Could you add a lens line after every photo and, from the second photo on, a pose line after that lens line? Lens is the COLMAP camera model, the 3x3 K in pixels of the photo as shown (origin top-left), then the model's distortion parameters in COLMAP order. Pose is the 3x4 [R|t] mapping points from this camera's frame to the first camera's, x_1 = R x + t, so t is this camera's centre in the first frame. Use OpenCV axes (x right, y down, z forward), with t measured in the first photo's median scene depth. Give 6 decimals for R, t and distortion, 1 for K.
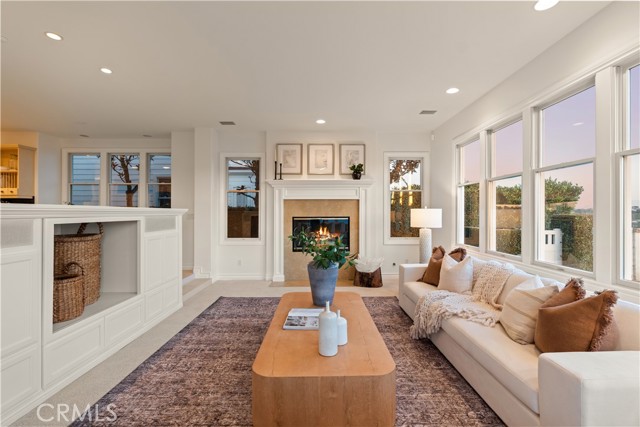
lens RADIAL K [[282.9, 0, 326.6], [0, 282.9, 209.1], [0, 0, 1]] dist [-0.003086, 0.000129]
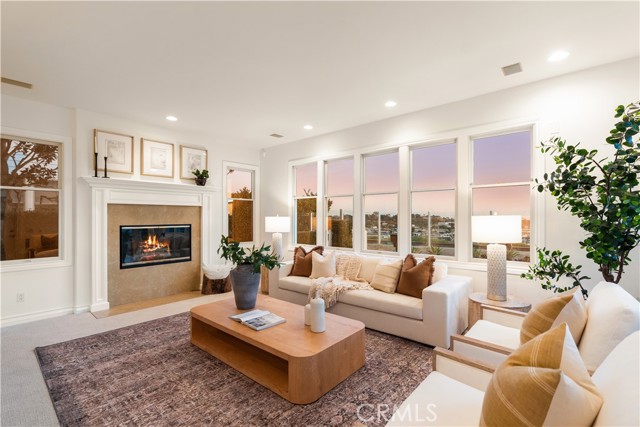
lens RADIAL K [[285.8, 0, 320.0], [0, 285.8, 213.5], [0, 0, 1]] dist [0.000653, 0.000478]
pose [[0.673893, 0.008491, 0.738781, -0.340965], [-0.007707, 0.999960, -0.004462, -0.008092], [-0.738789, -0.002687, 0.673931, 0.039644]]
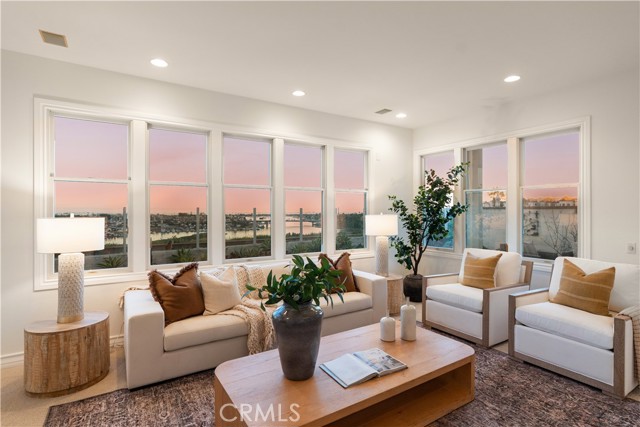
lens RADIAL K [[326.6, 0, 320.0], [0, 326.6, 213.5], [0, 0, 1]] dist [-0.000728, -0.000511]
pose [[-0.505321, 0.011681, 0.862853, -0.358788], [-0.001239, 0.999898, -0.014262, 0.000351], [-0.862931, -0.008276, -0.505254, 0.724952]]
